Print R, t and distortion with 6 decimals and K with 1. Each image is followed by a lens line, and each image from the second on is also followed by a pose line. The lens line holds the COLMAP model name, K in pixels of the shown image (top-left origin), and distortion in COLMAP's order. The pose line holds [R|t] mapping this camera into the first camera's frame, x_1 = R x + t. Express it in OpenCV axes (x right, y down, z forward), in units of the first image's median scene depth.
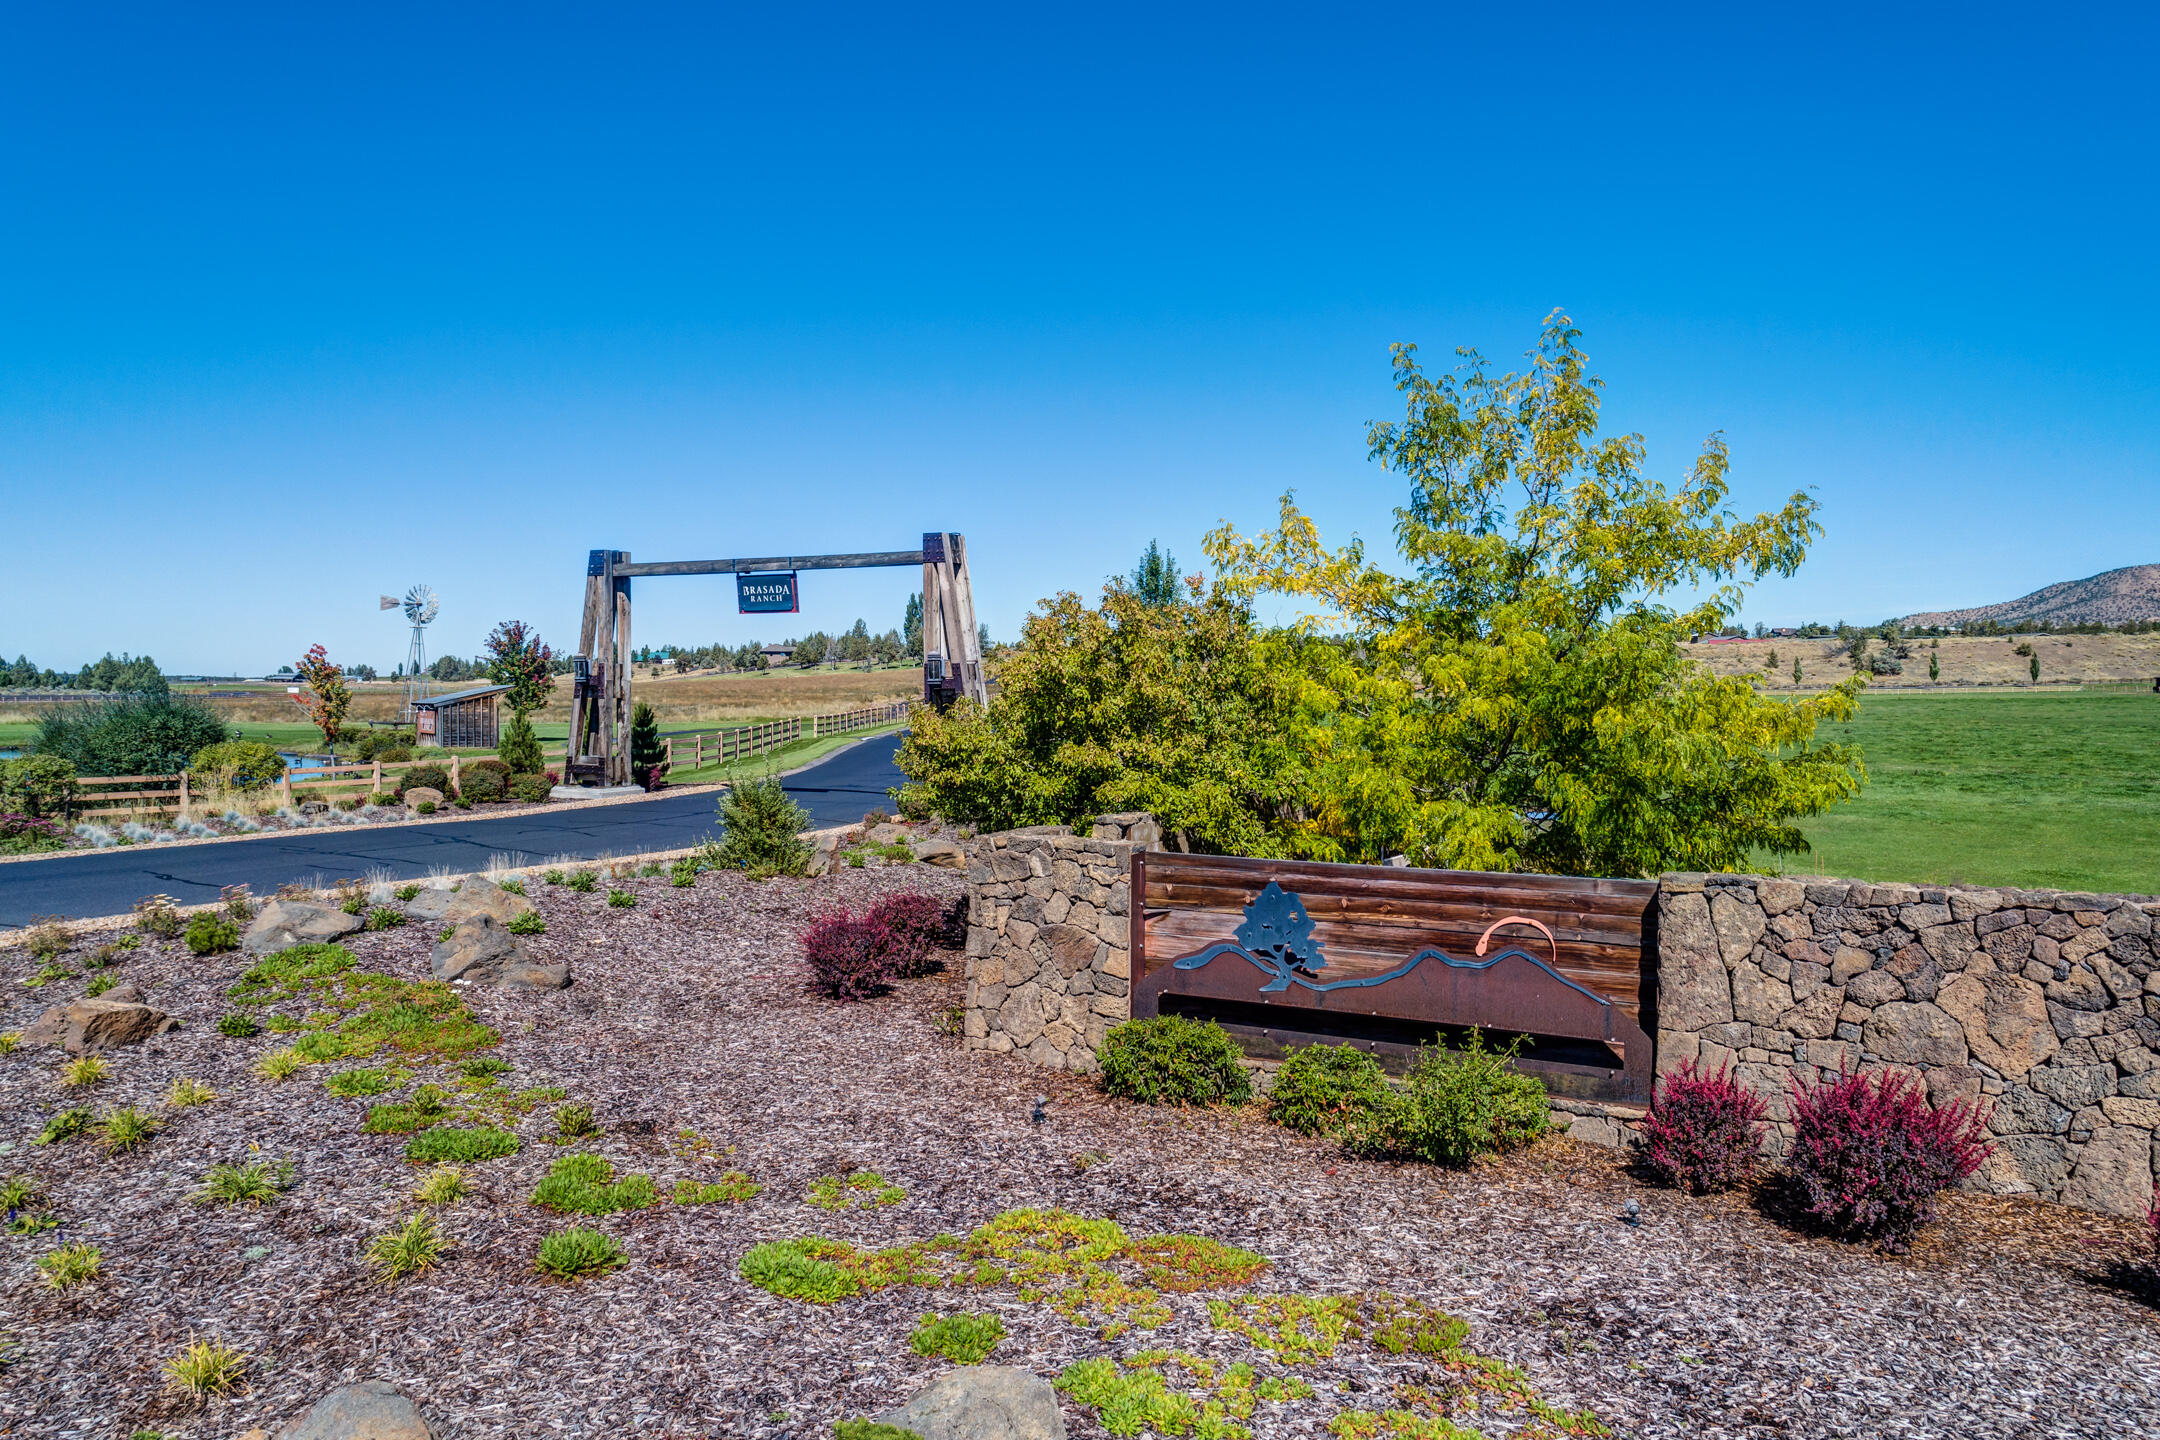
lens RADIAL K [[1482.1, 0, 1080.0], [0, 1482.1, 720.0], [0, 0, 1]] dist [-0.003470, 0.007770]
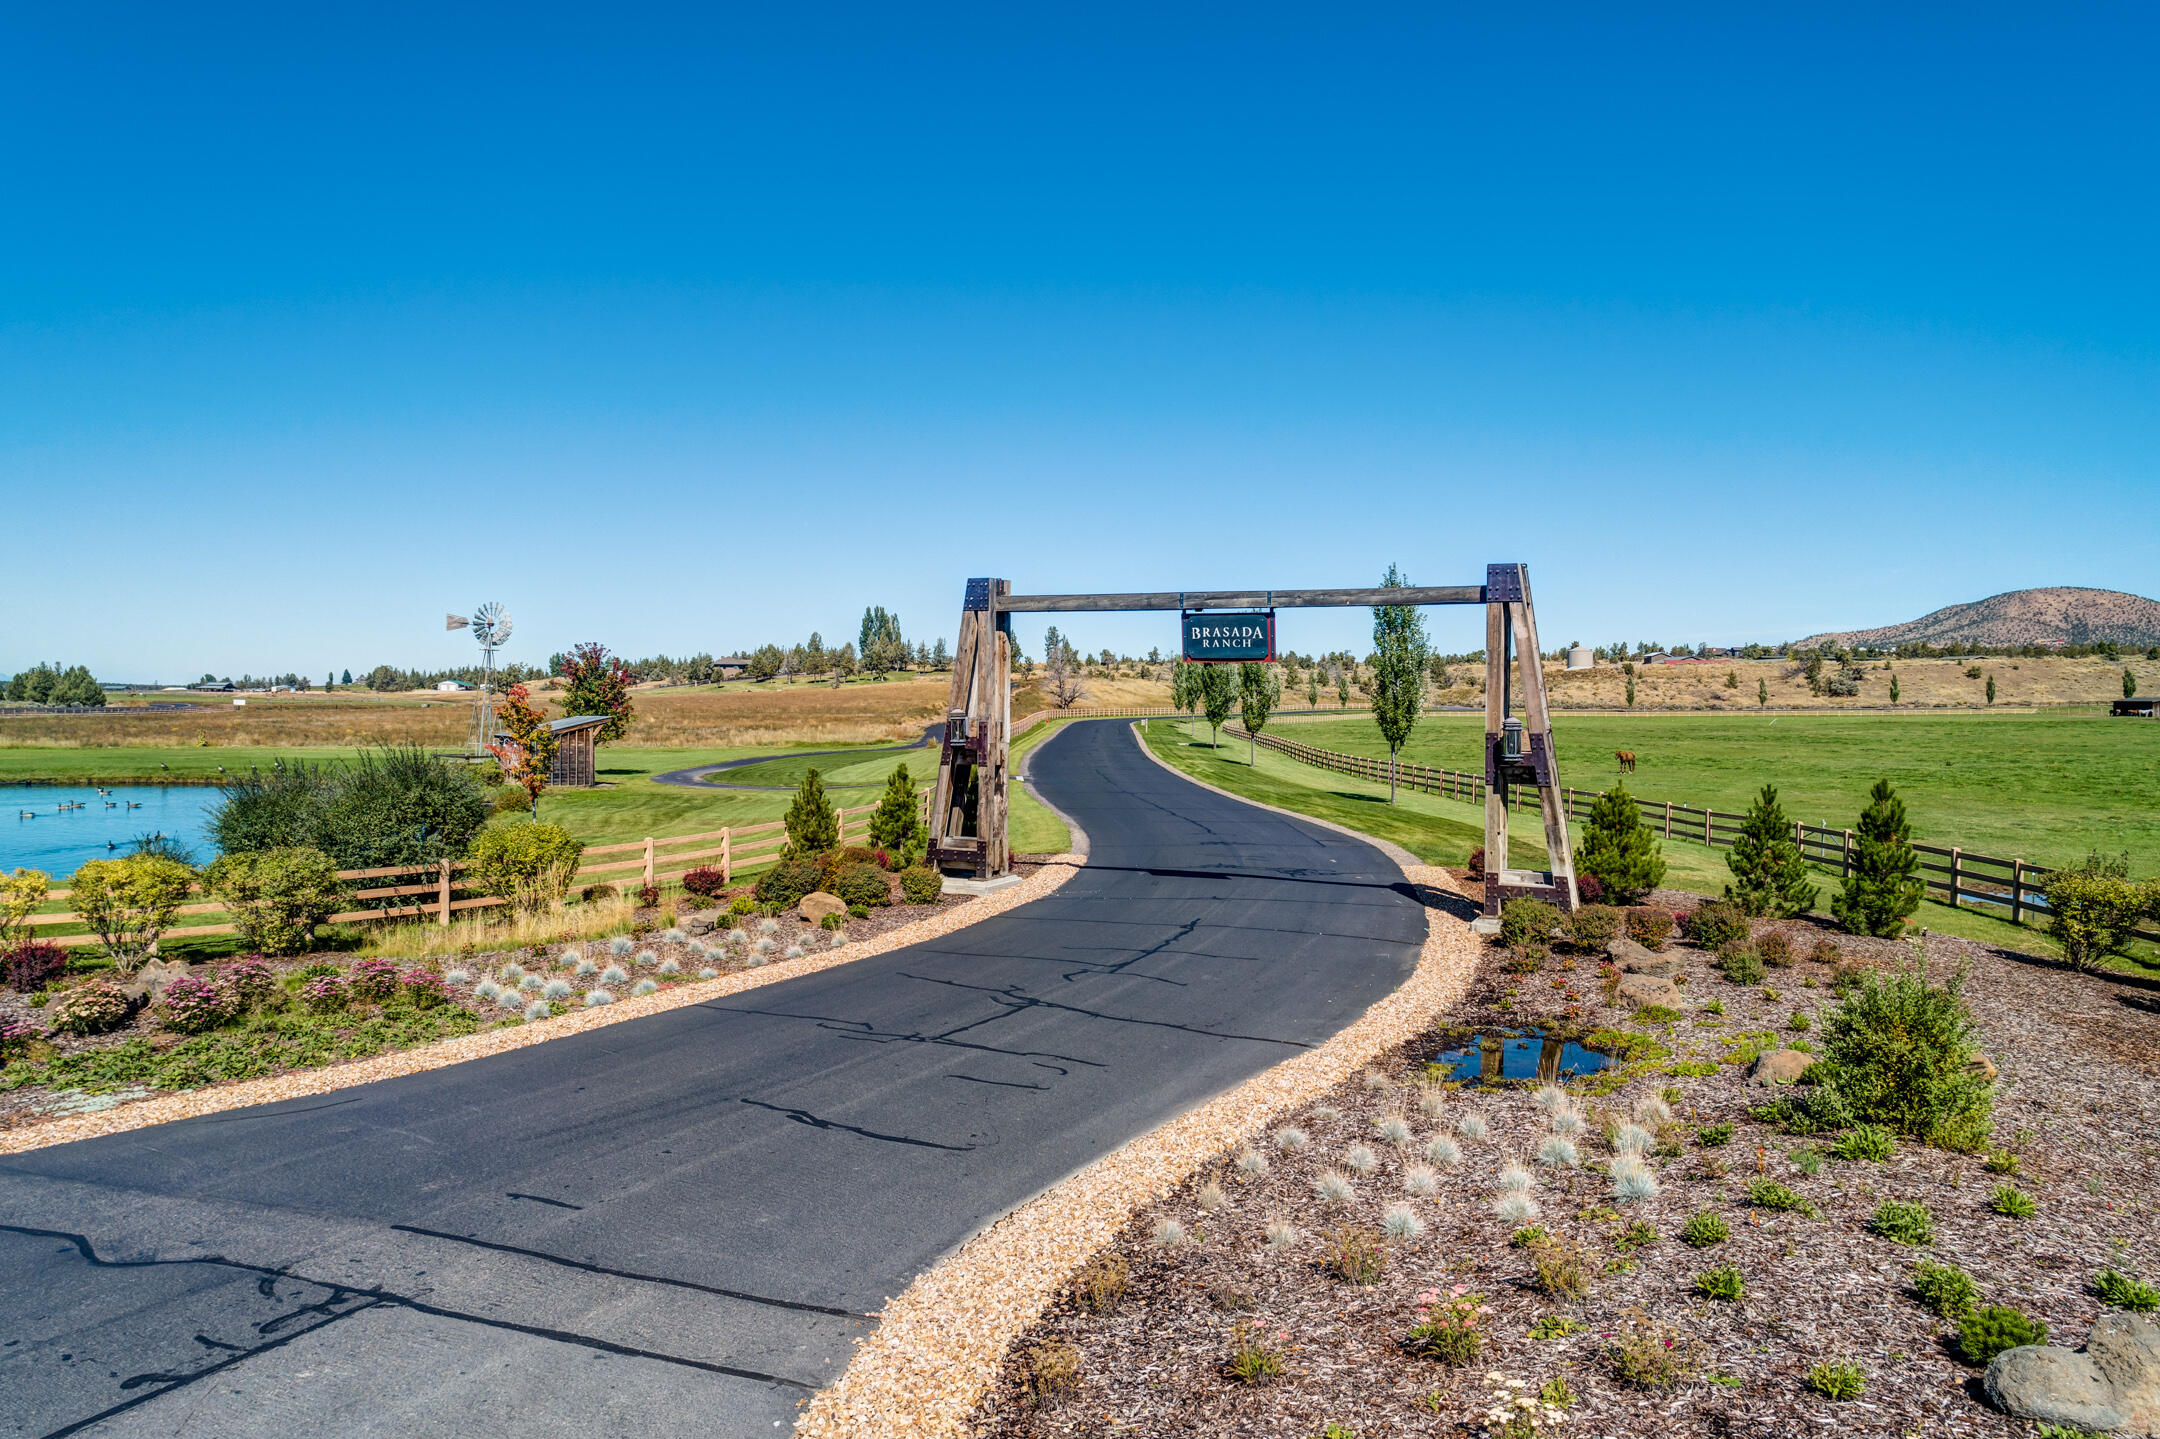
lens RADIAL K [[1463.5, 0, 1080.0], [0, 1463.5, 719.5], [0, 0, 1]] dist [-0.004848, 0.009432]
pose [[0.998773, 0.005154, 0.049262, -0.872417], [-0.004730, 0.999951, -0.008726, -0.092554], [-0.049305, 0.008482, 0.998748, 0.620377]]
